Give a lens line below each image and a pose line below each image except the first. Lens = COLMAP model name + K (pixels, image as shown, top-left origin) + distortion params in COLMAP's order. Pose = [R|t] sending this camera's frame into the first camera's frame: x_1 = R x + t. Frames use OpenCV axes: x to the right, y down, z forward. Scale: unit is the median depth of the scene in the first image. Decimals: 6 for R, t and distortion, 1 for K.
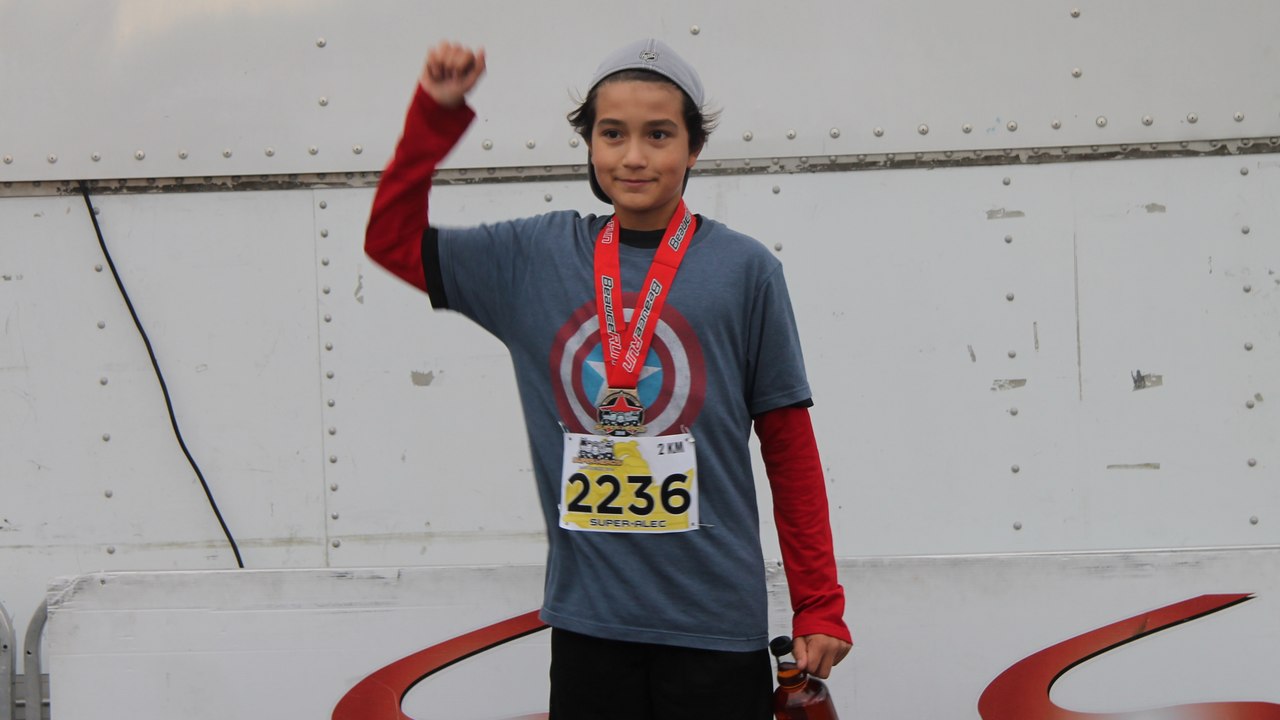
lens RADIAL K [[3899.9, 0, 631.9], [0, 3899.9, 401.5], [0, 0, 1]] dist [0.381405, 0.000000]
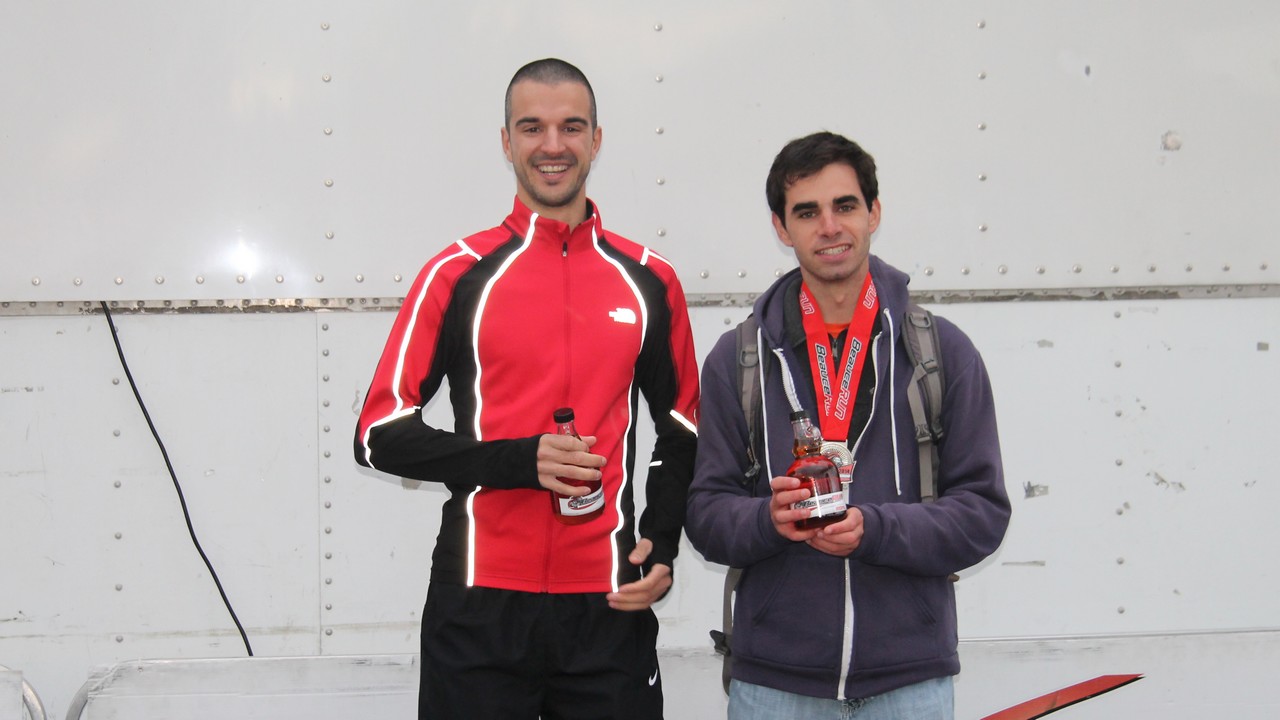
lens RADIAL K [[2954.0, 0, 639.8], [0, 2954.0, 356.2], [0, 0, 1]] dist [0.202299, 0.000000]
pose [[0.976920, 0.016748, 0.212949, -0.171775], [-0.007079, 0.998912, -0.046087, -0.003667], [-0.213489, 0.043515, 0.975976, 0.157705]]
